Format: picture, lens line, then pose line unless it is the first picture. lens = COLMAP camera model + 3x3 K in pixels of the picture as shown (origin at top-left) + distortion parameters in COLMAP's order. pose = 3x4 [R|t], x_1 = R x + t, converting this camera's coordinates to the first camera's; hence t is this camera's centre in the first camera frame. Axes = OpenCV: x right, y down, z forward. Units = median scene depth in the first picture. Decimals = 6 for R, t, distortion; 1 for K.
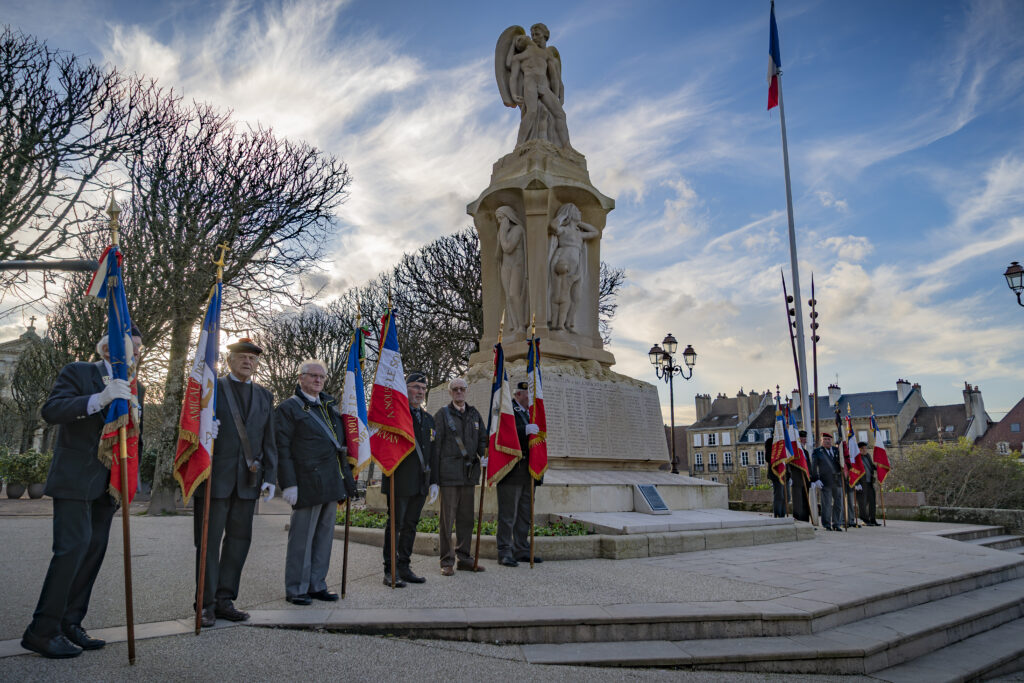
lens RADIAL K [[690.0, 0, 500.2], [0, 690.0, 330.3], [0, 0, 1]] dist [-0.008008, 0.002413]
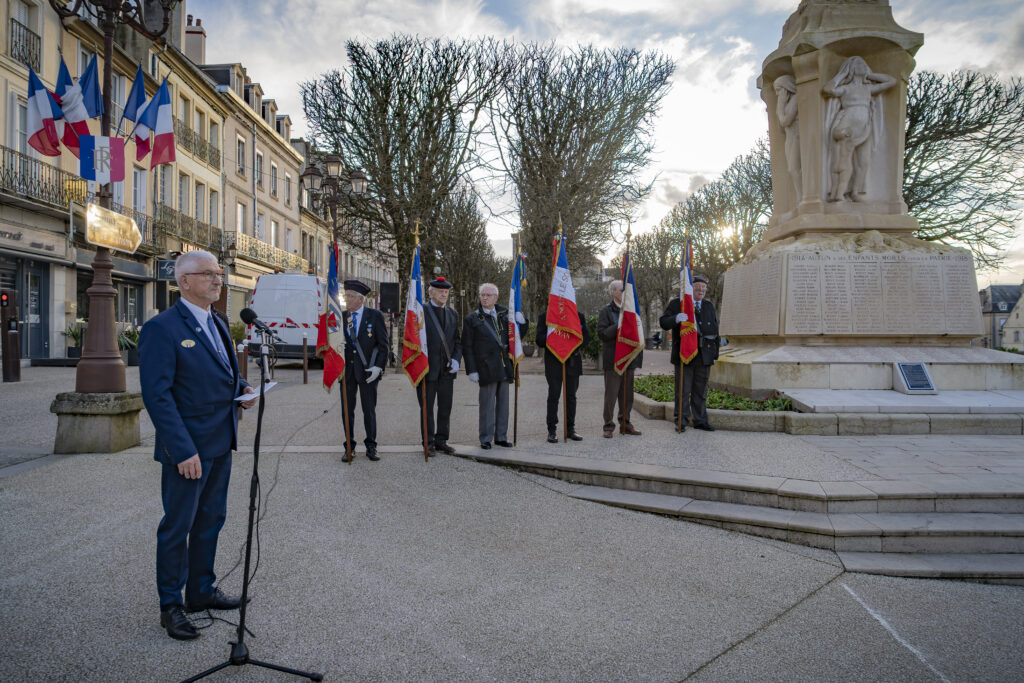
lens RADIAL K [[690.0, 0, 500.2], [0, 690.0, 330.3], [0, 0, 1]] dist [-0.008008, 0.002413]
pose [[0.766384, -0.007313, -0.642342, 0.422501], [0.144400, 0.976306, 0.161169, -0.059147], [0.625943, -0.216271, 0.749281, -0.059891]]
